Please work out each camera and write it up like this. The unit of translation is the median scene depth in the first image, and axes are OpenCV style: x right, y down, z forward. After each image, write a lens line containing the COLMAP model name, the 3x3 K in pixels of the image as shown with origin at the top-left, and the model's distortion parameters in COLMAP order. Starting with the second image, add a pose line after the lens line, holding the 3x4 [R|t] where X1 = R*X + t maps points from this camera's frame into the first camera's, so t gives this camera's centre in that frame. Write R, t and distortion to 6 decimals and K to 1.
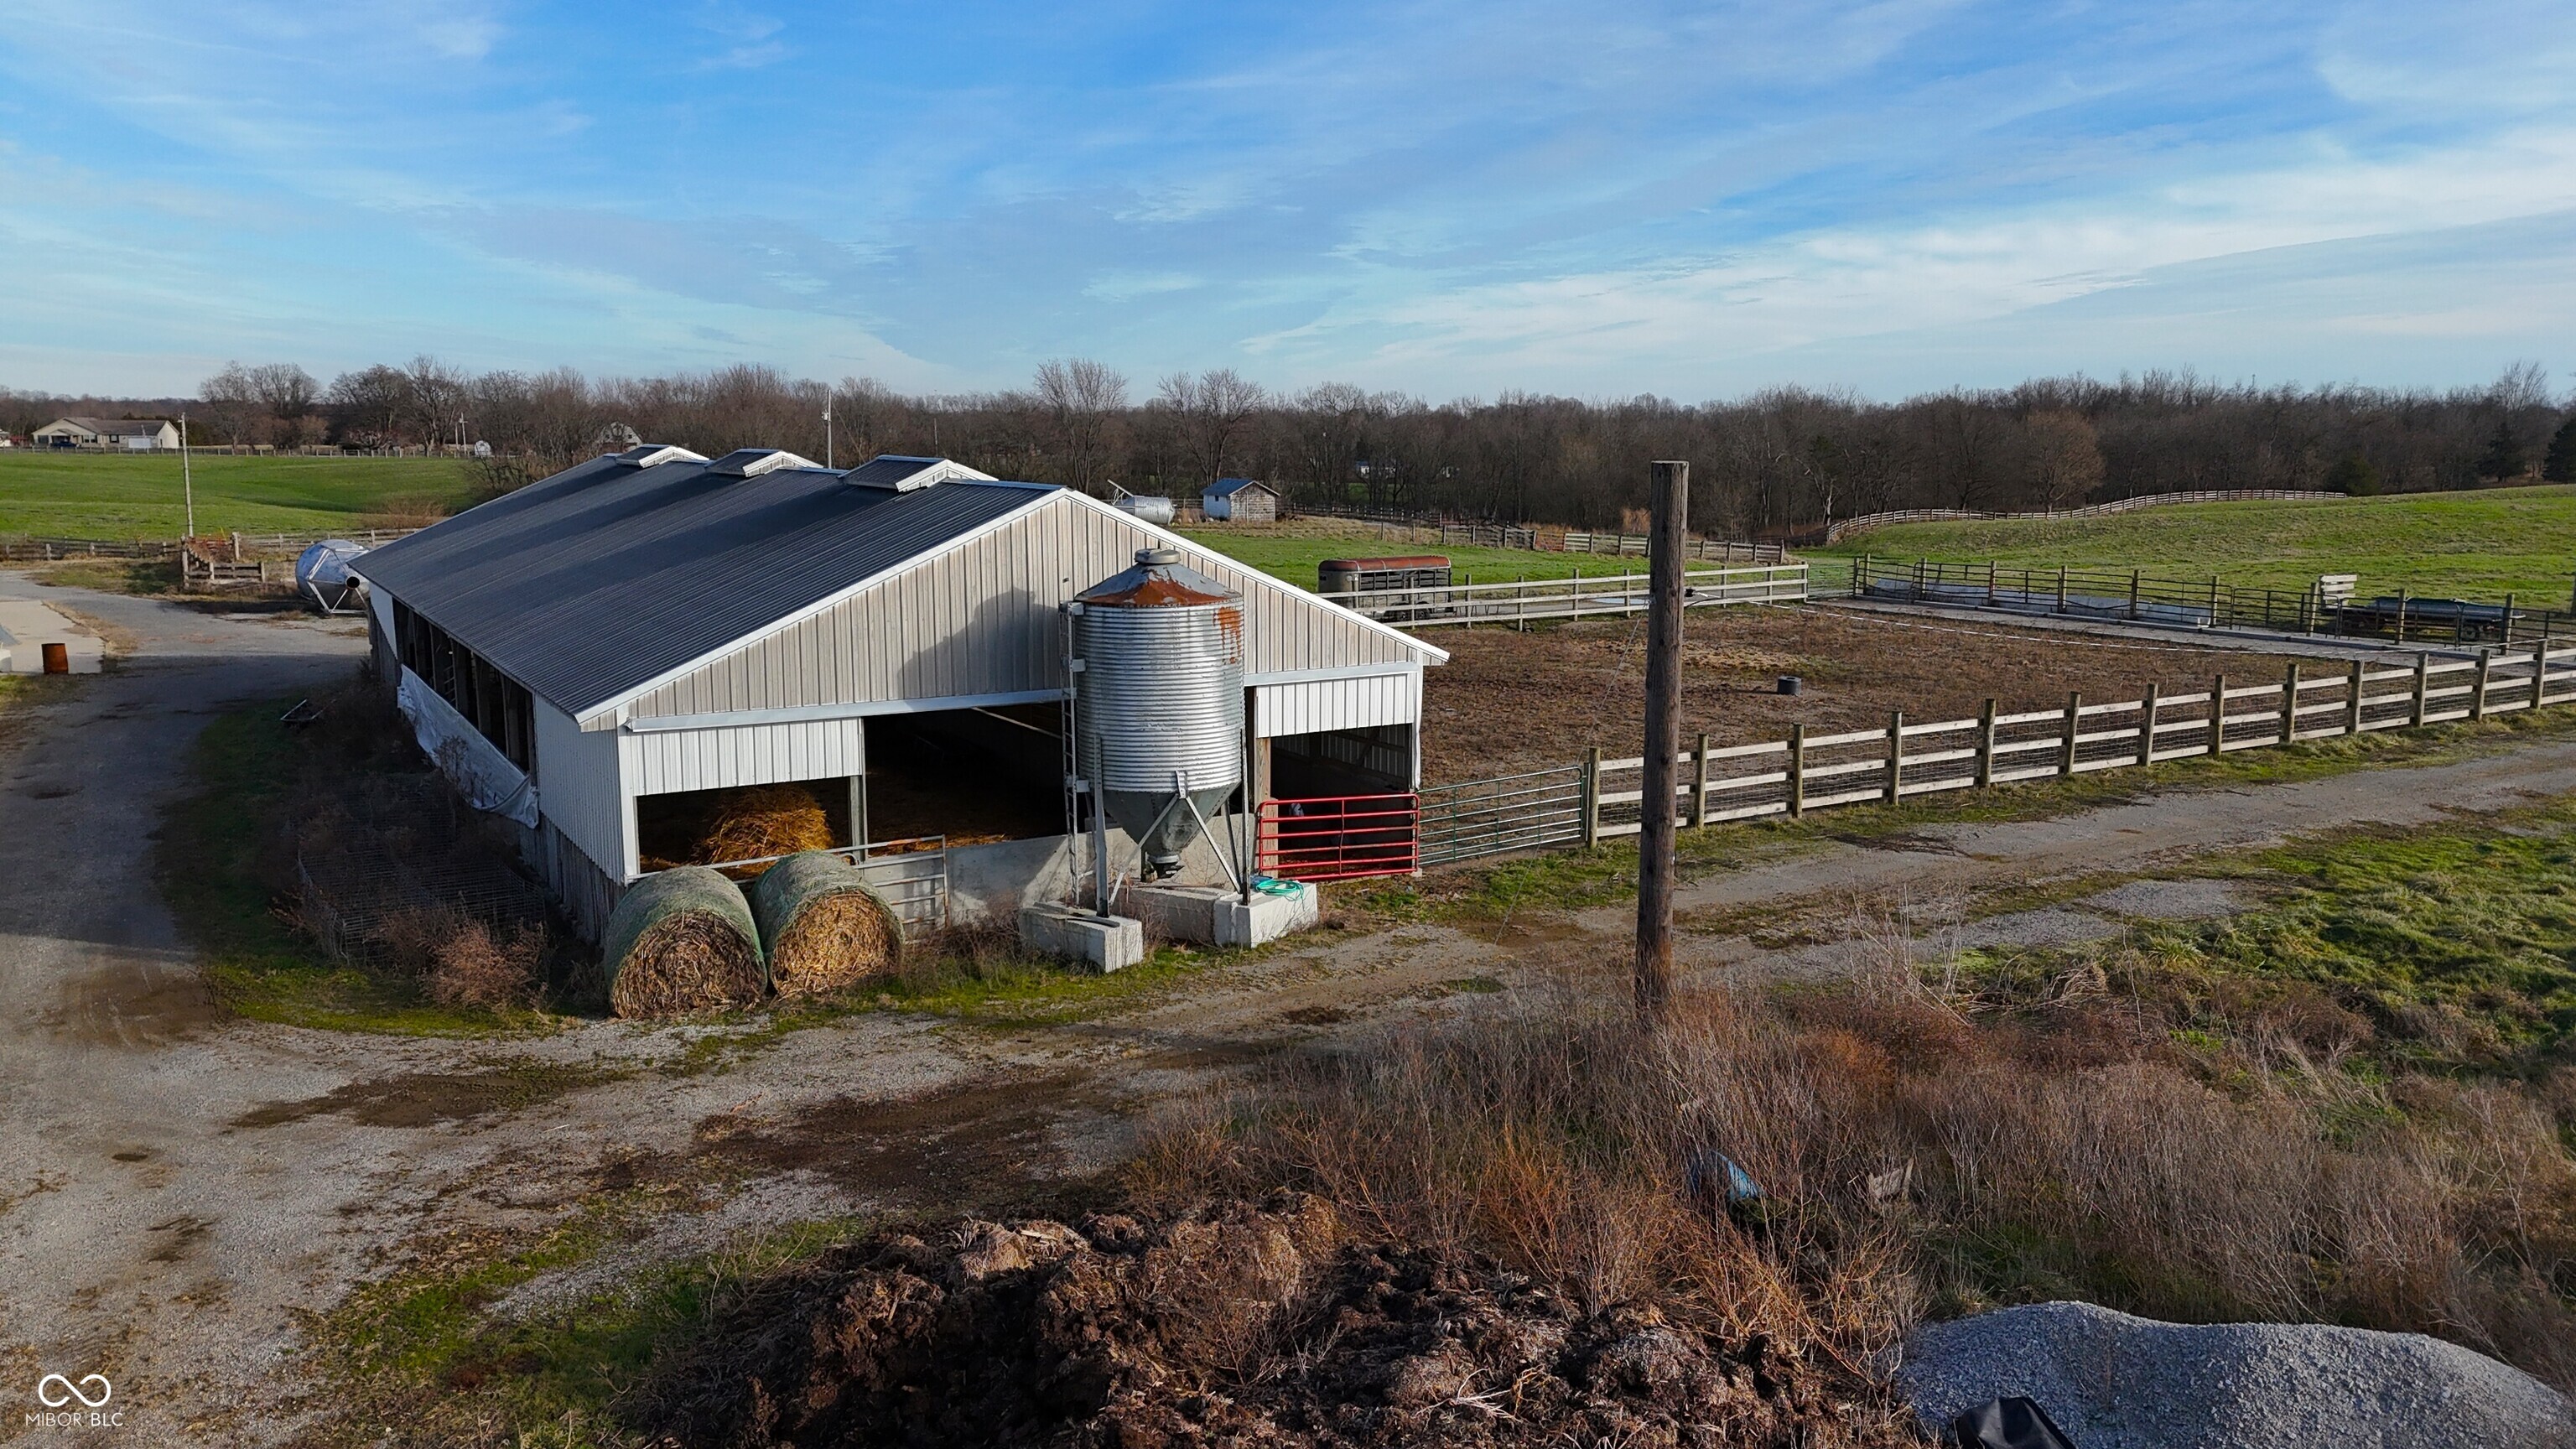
lens RADIAL K [[1891.0, 0, 1280.2], [0, 1891.0, 697.7], [0, 0, 1]] dist [0.077548, -0.063771]
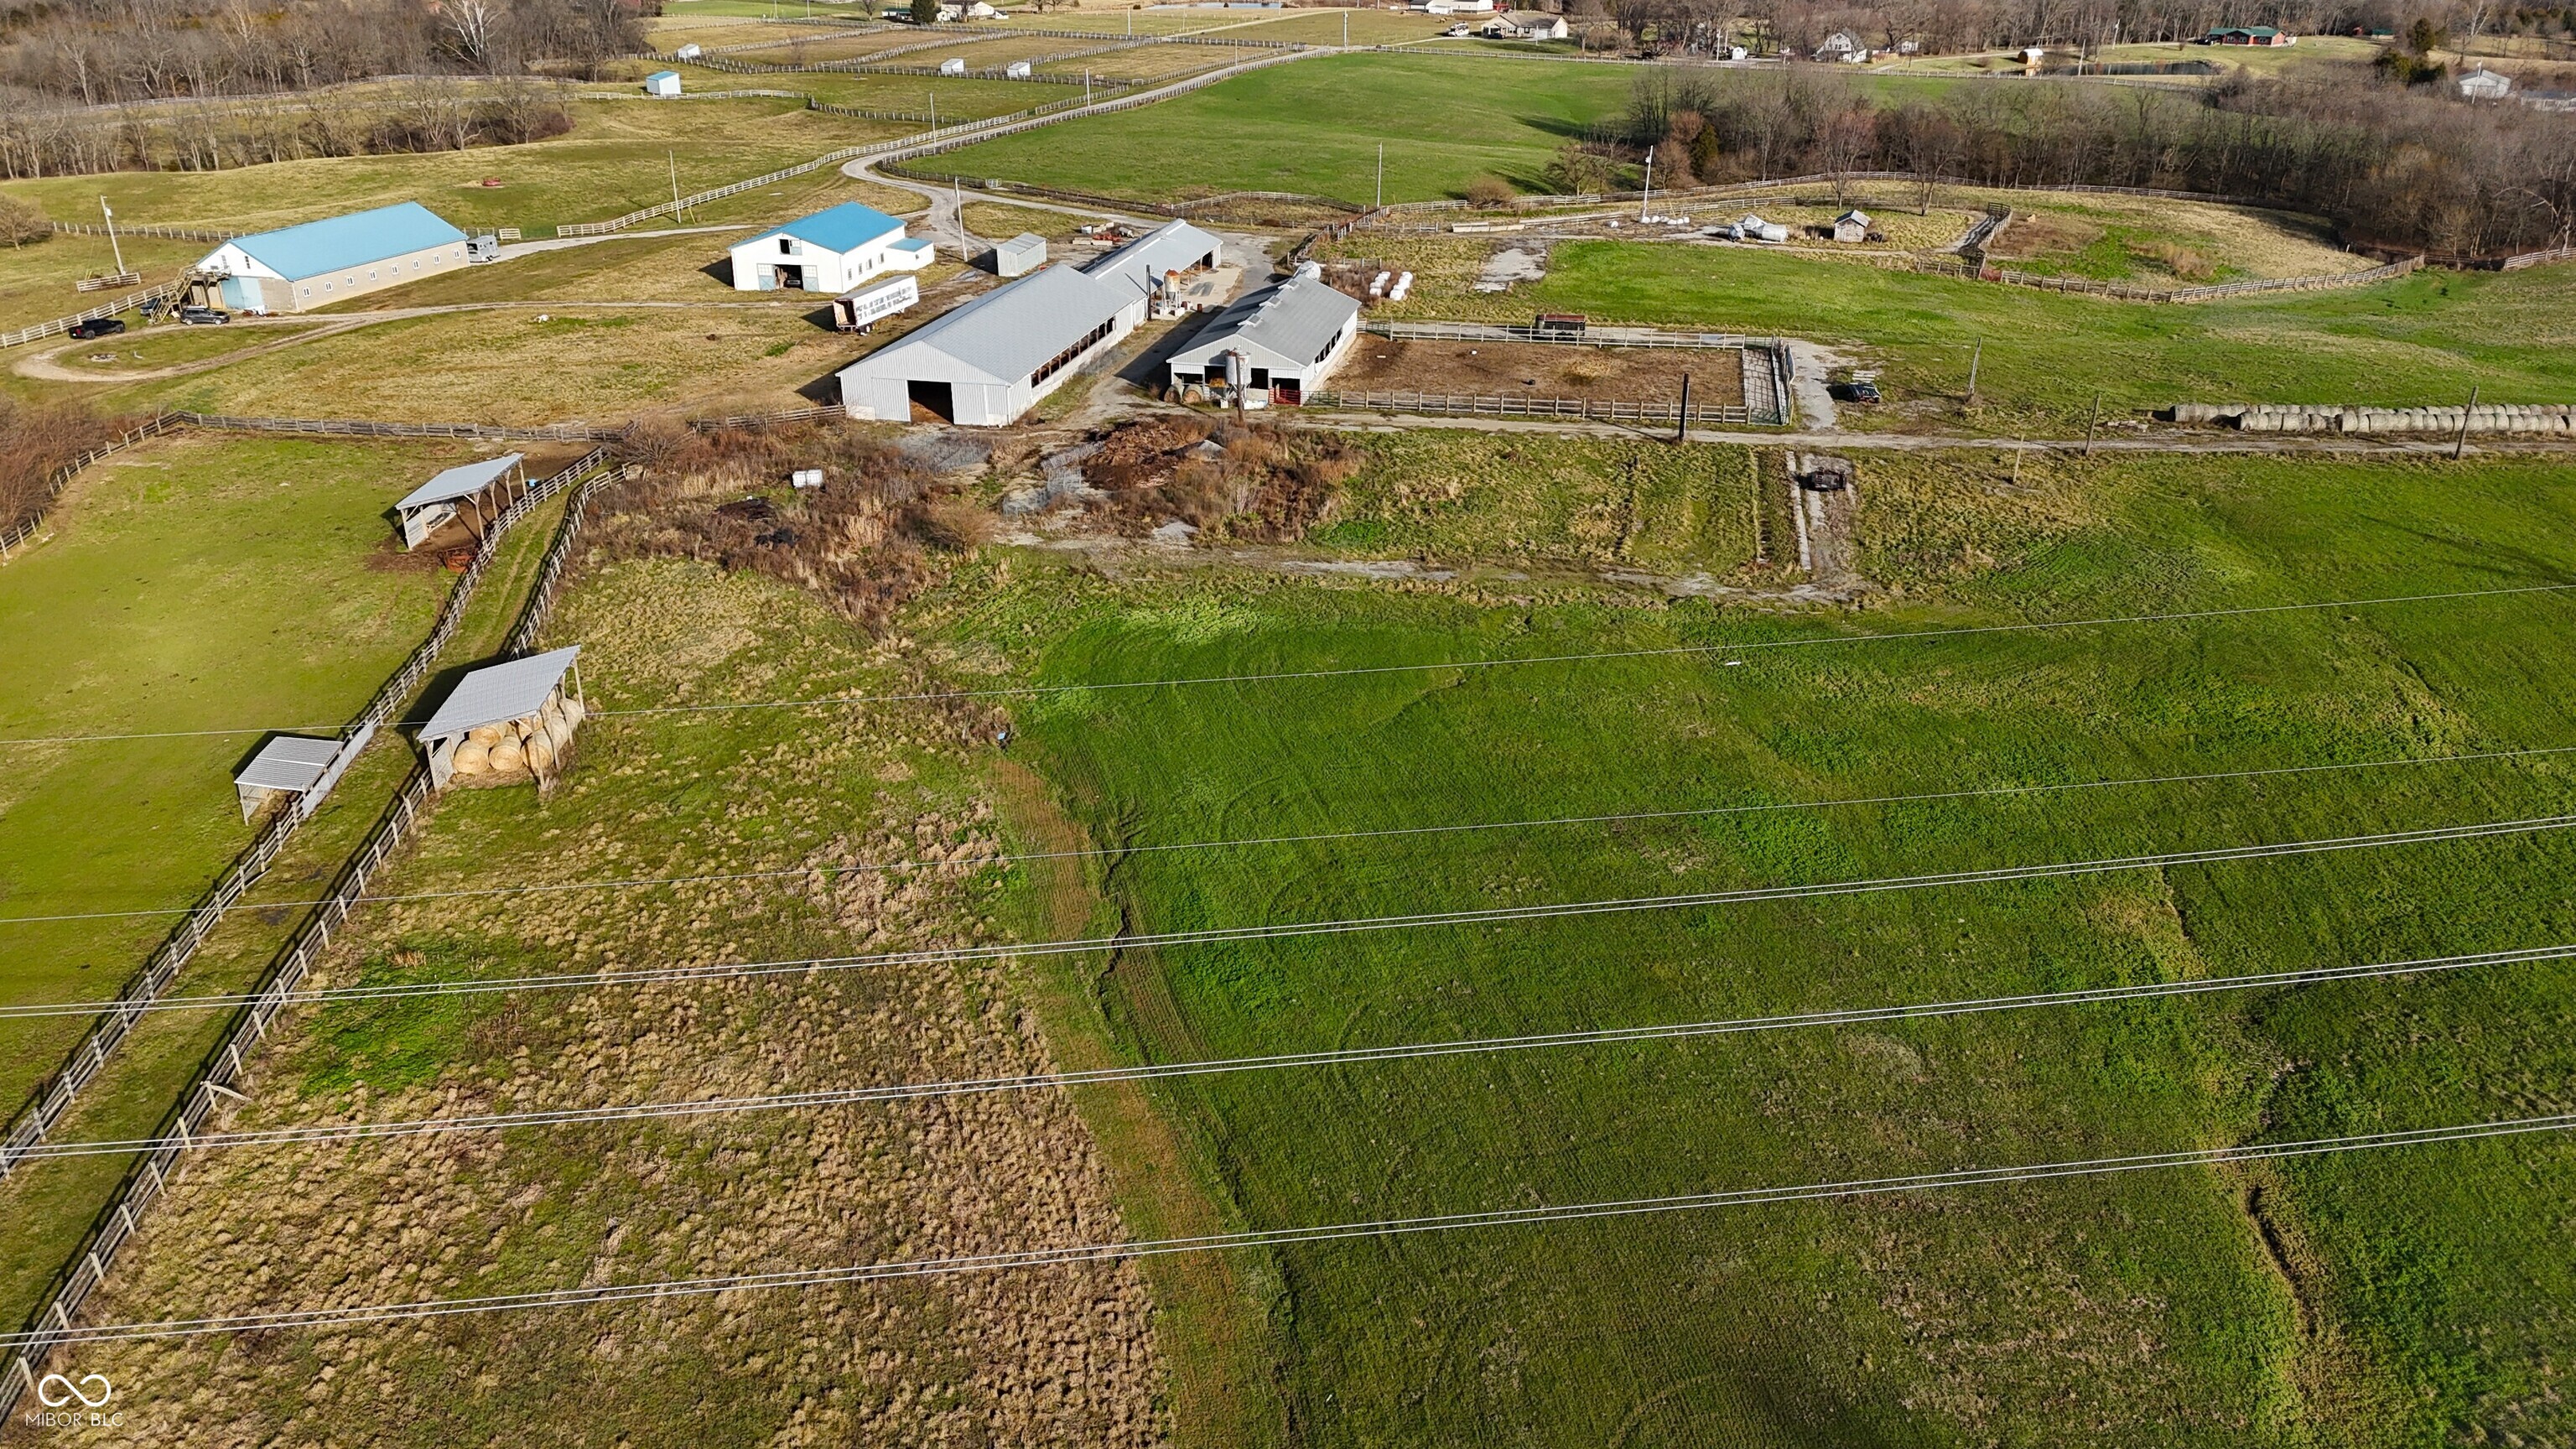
lens RADIAL K [[1883.7, 0, 1284.7], [0, 1883.7, 717.0], [0, 0, 1]] dist [0.086624, -0.077311]
pose [[0.743443, 0.263593, -0.614663, 4.260493], [-0.094827, 0.951316, 0.293269, -0.761667], [0.662042, -0.159742, 0.732245, -3.765918]]
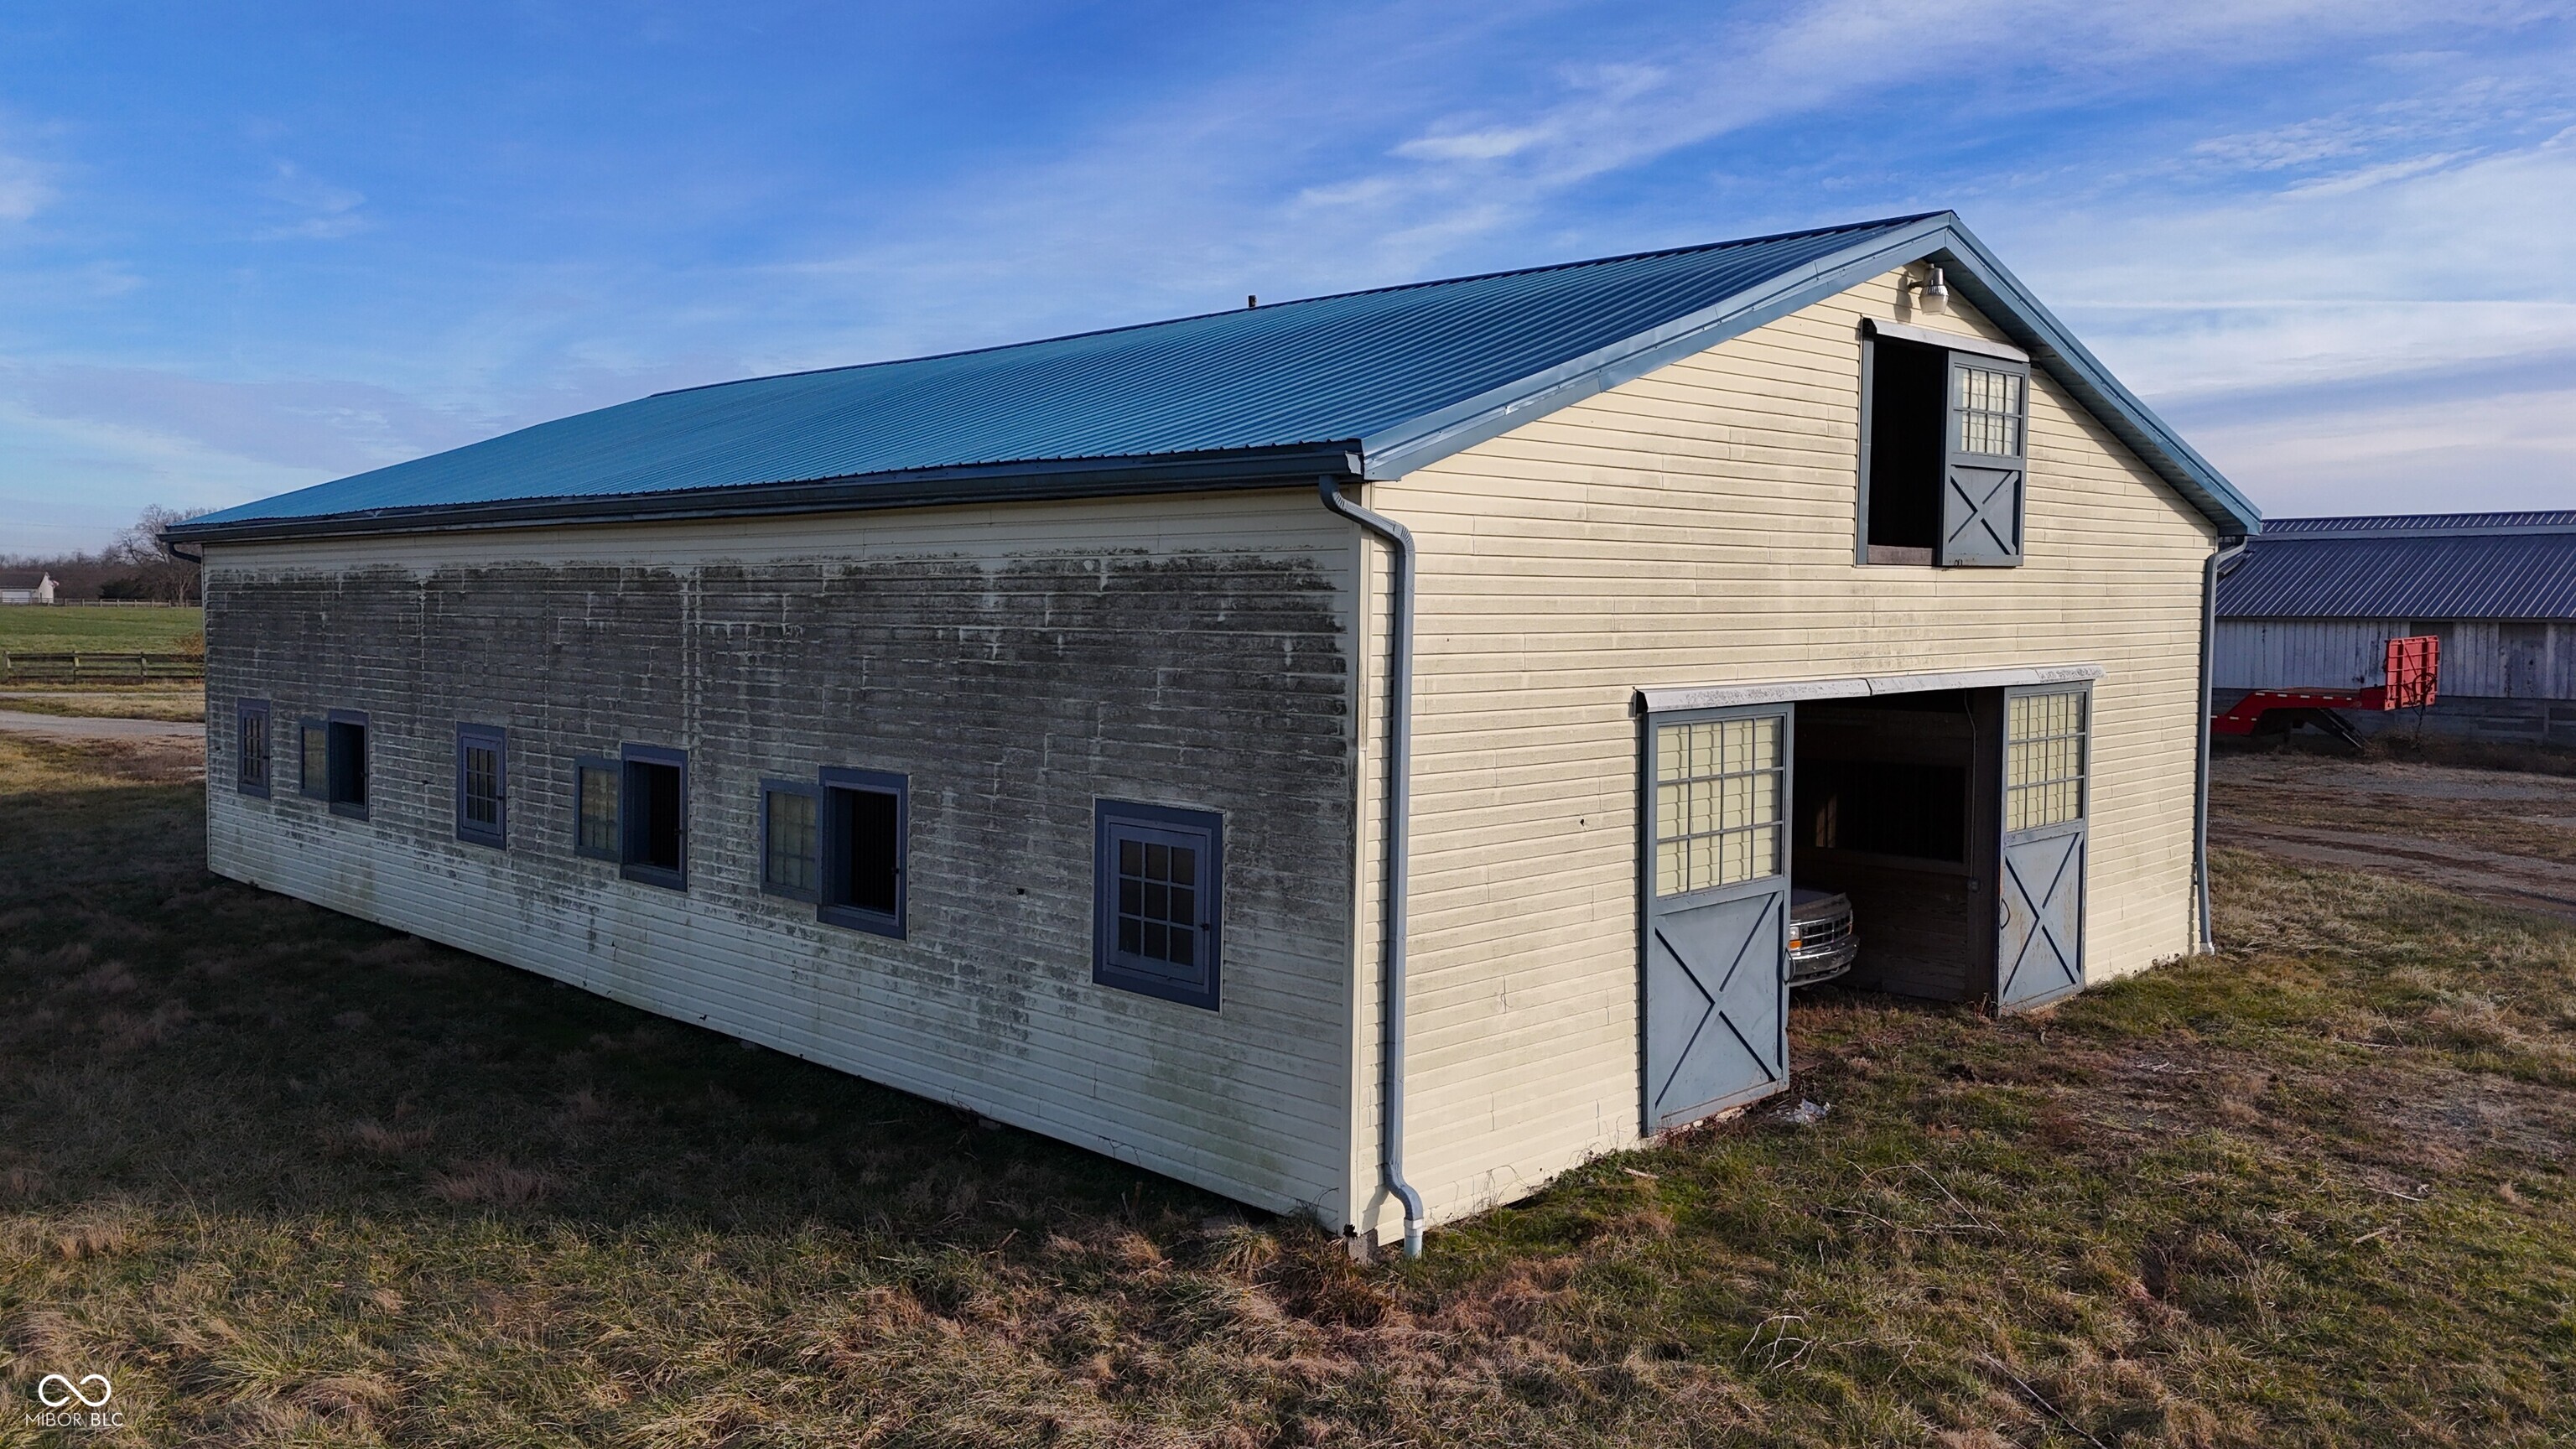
lens RADIAL K [[1883.7, 0, 1284.7], [0, 1883.7, 717.0], [0, 0, 1]] dist [0.086624, -0.077311]
pose [[0.979891, -0.013139, 0.199102, -3.303493], [0.028409, 0.996851, -0.074036, 0.046564], [-0.197502, 0.078203, 0.977178, 0.652781]]
